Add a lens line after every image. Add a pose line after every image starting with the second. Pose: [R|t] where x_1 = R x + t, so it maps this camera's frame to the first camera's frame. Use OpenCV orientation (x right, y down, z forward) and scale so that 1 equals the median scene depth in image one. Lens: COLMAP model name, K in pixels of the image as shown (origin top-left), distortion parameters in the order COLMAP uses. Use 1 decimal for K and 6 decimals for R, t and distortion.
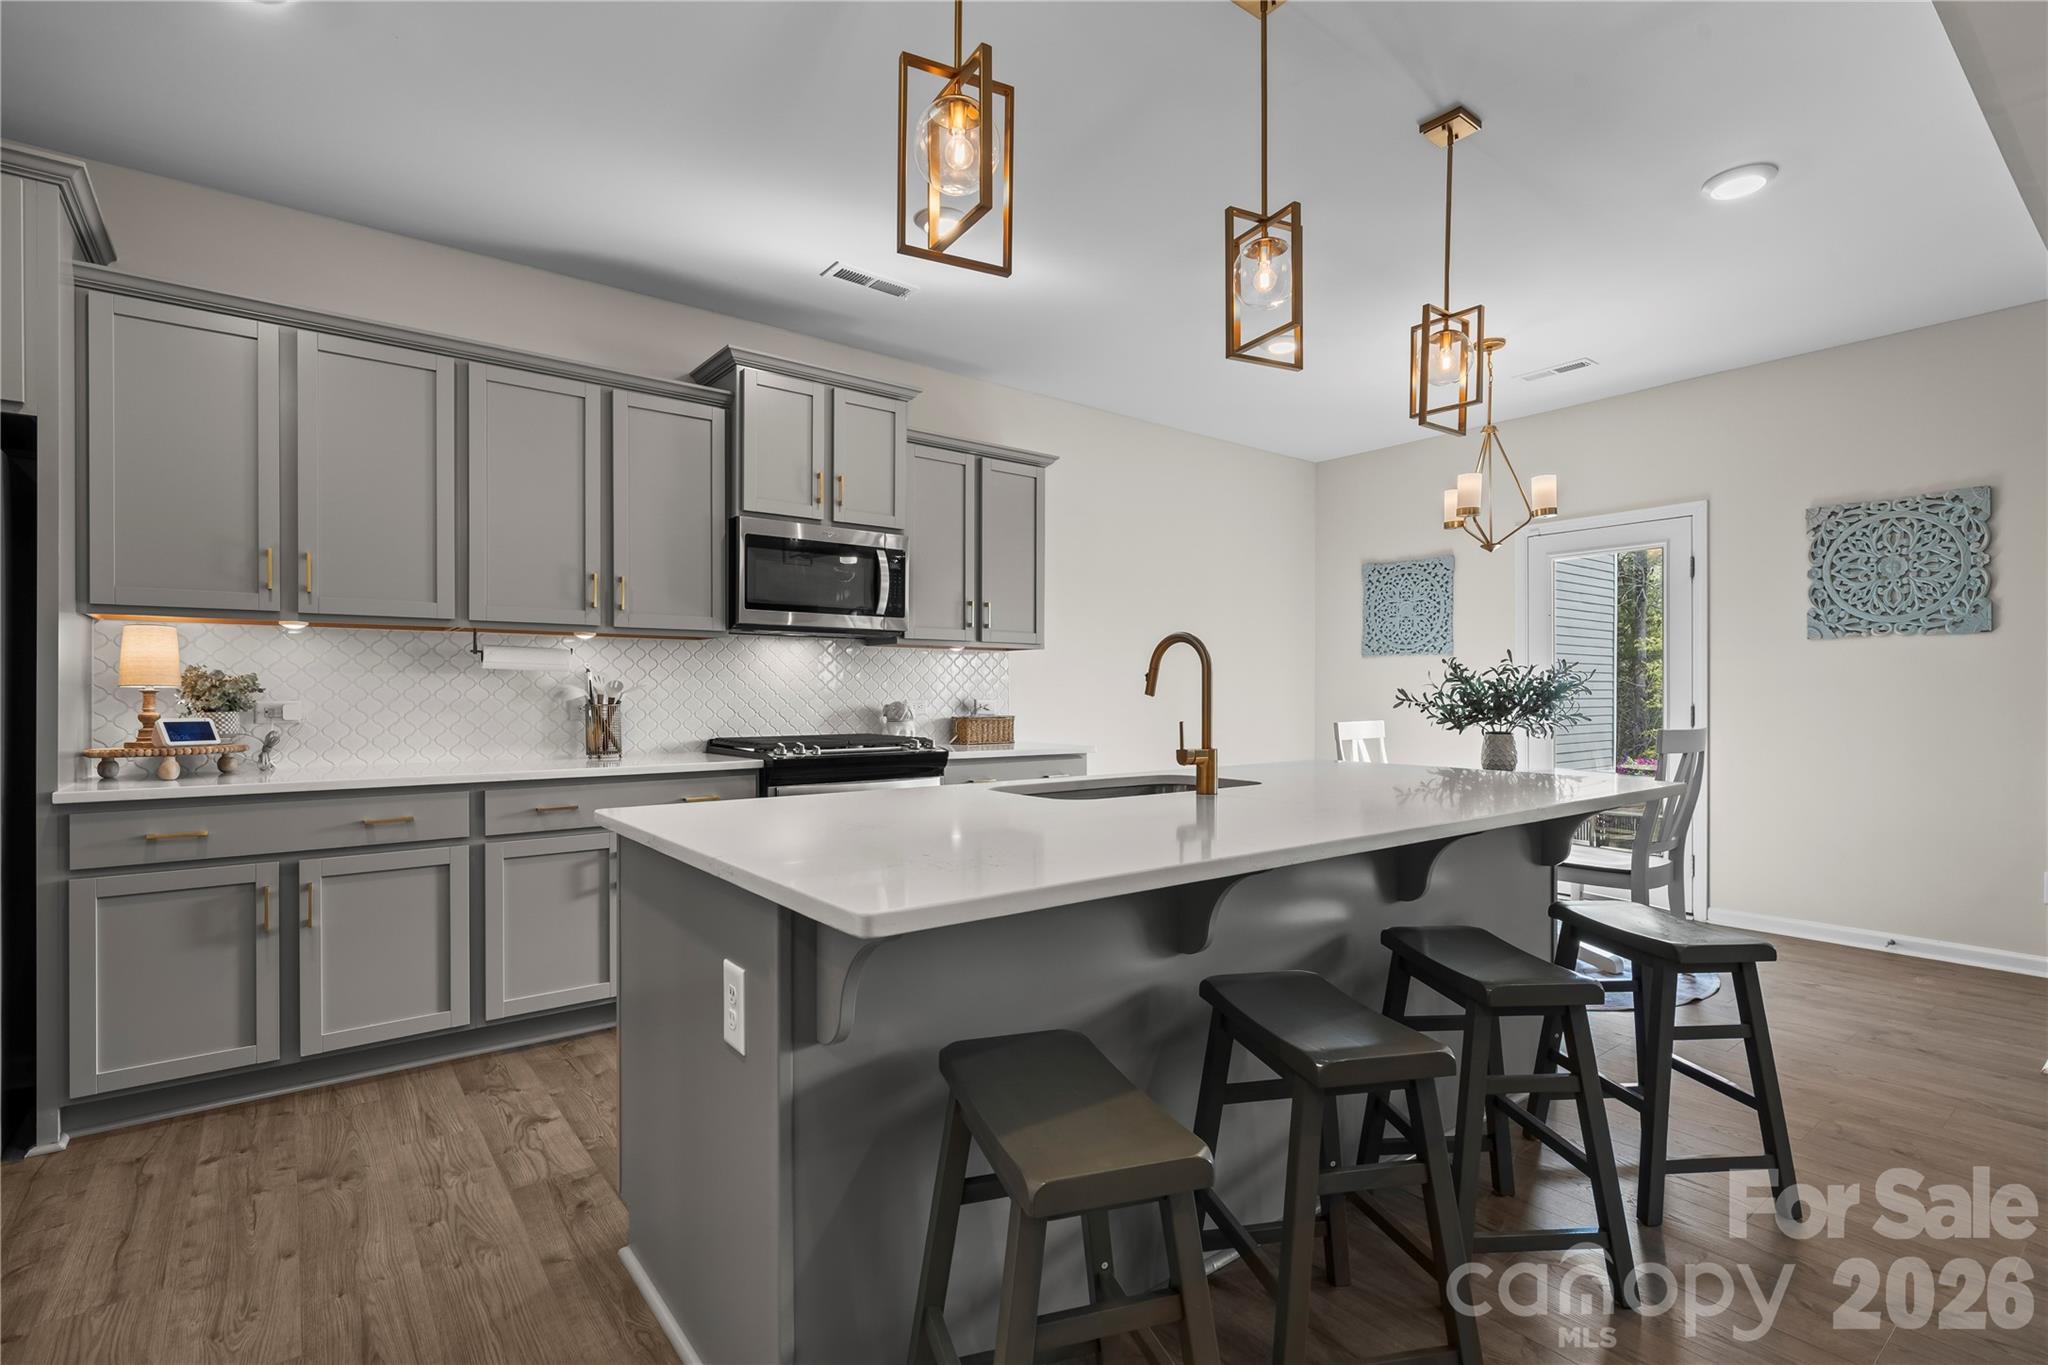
lens RADIAL K [[953.7, 0, 1023.2], [0, 953.7, 695.1], [0, 0, 1]] dist [0.002589, 0.000386]
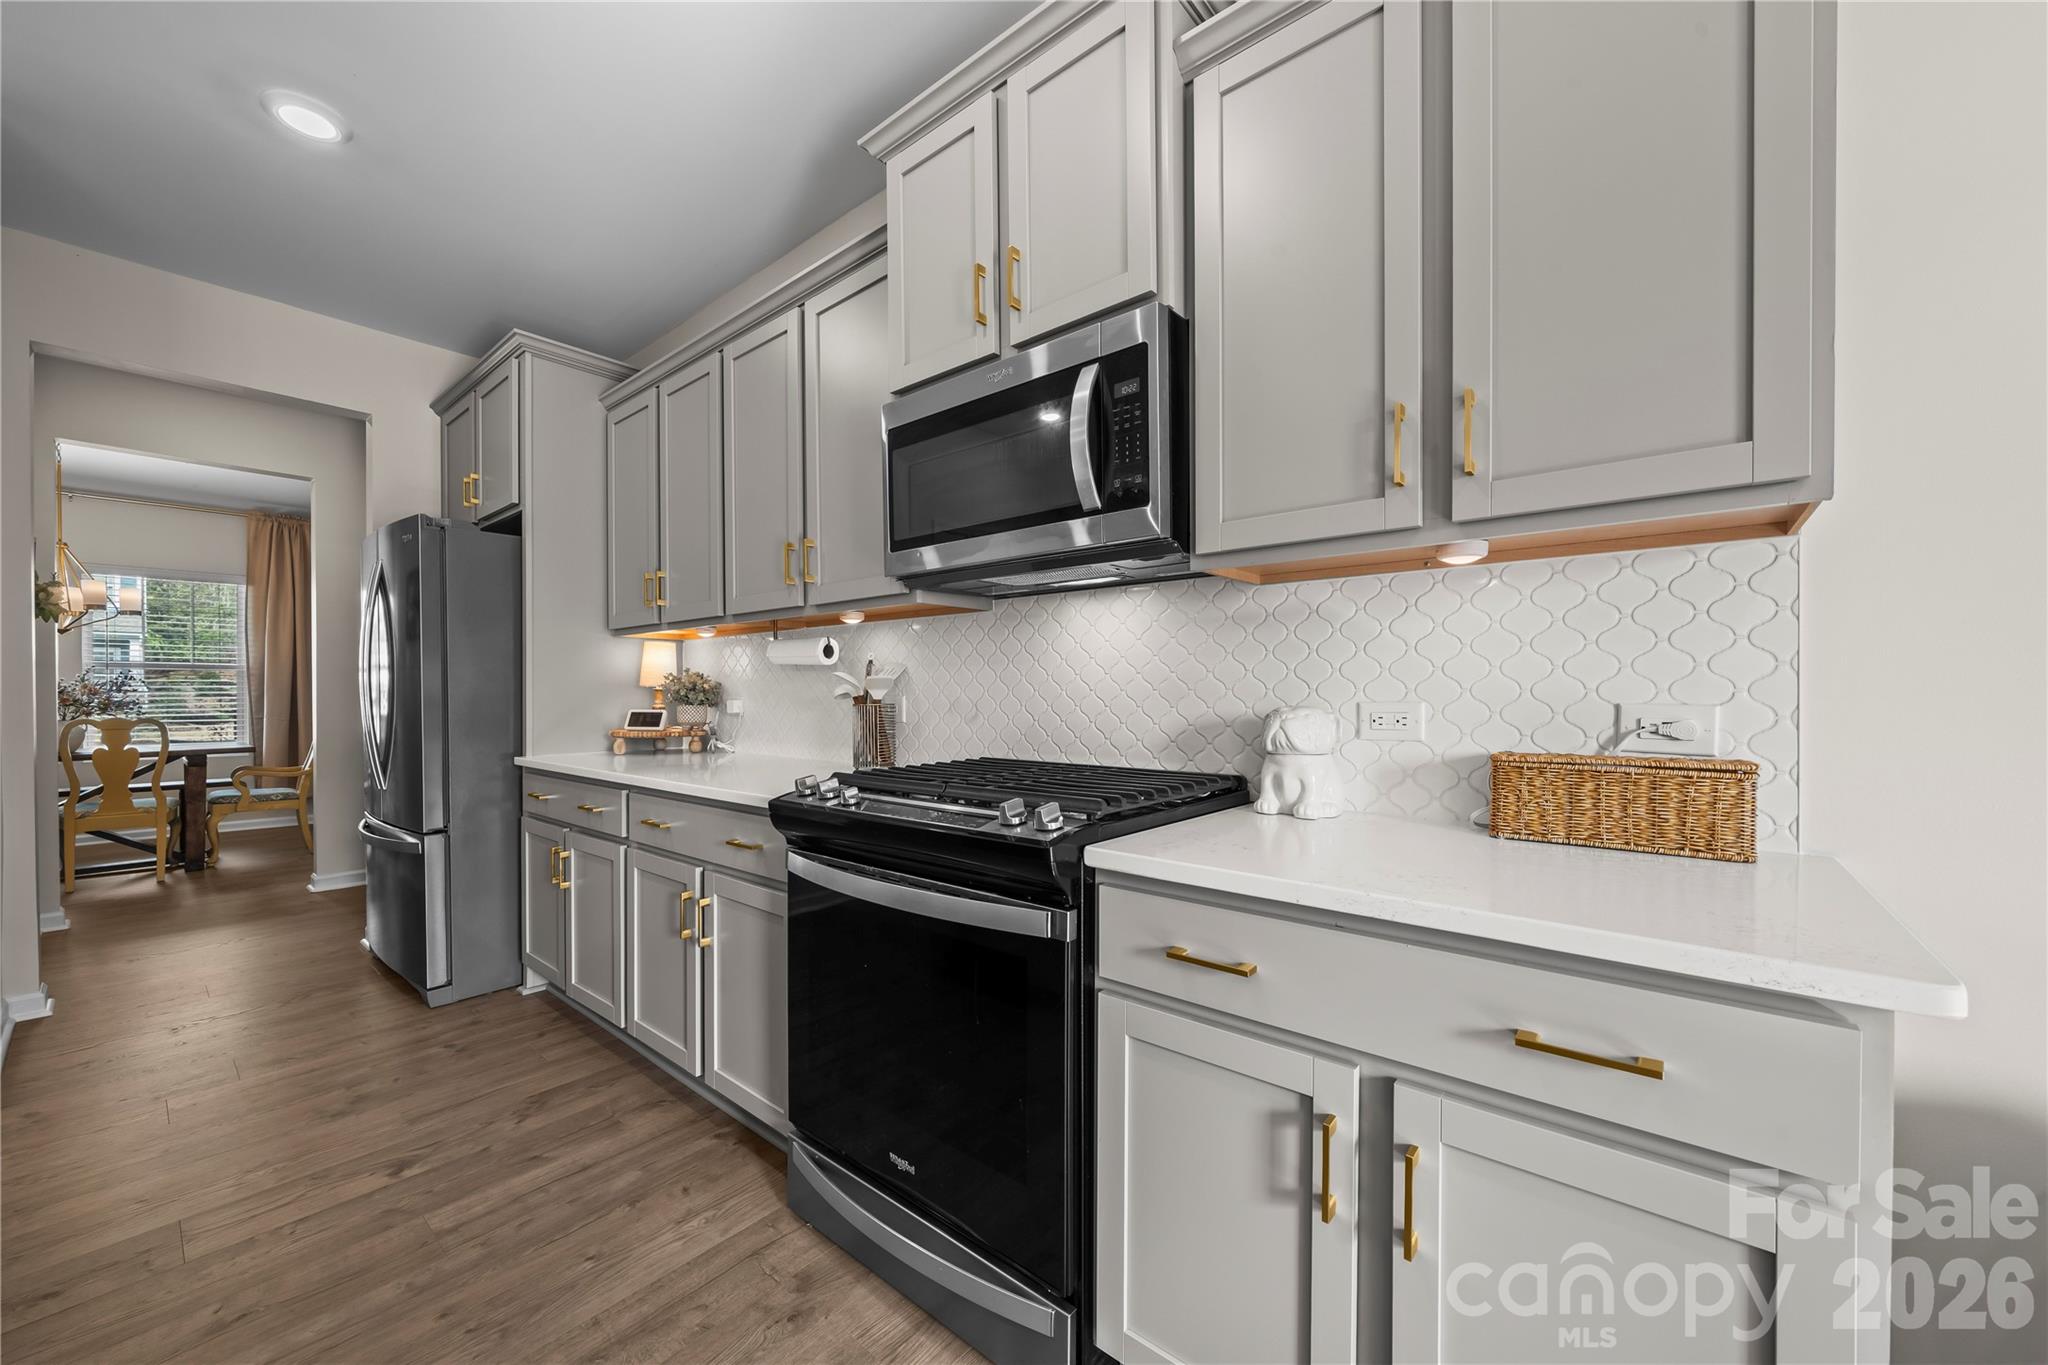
lens RADIAL K [[762.2, 0, 1020.9], [0, 762.2, 699.9], [0, 0, 1]] dist [-0.002619, -0.000221]
pose [[0.211430, 0.009772, -0.977344, 0.181278], [0.000111, 0.999950, 0.010022, 0.000399], [0.977393, -0.002228, 0.211419, 0.843028]]
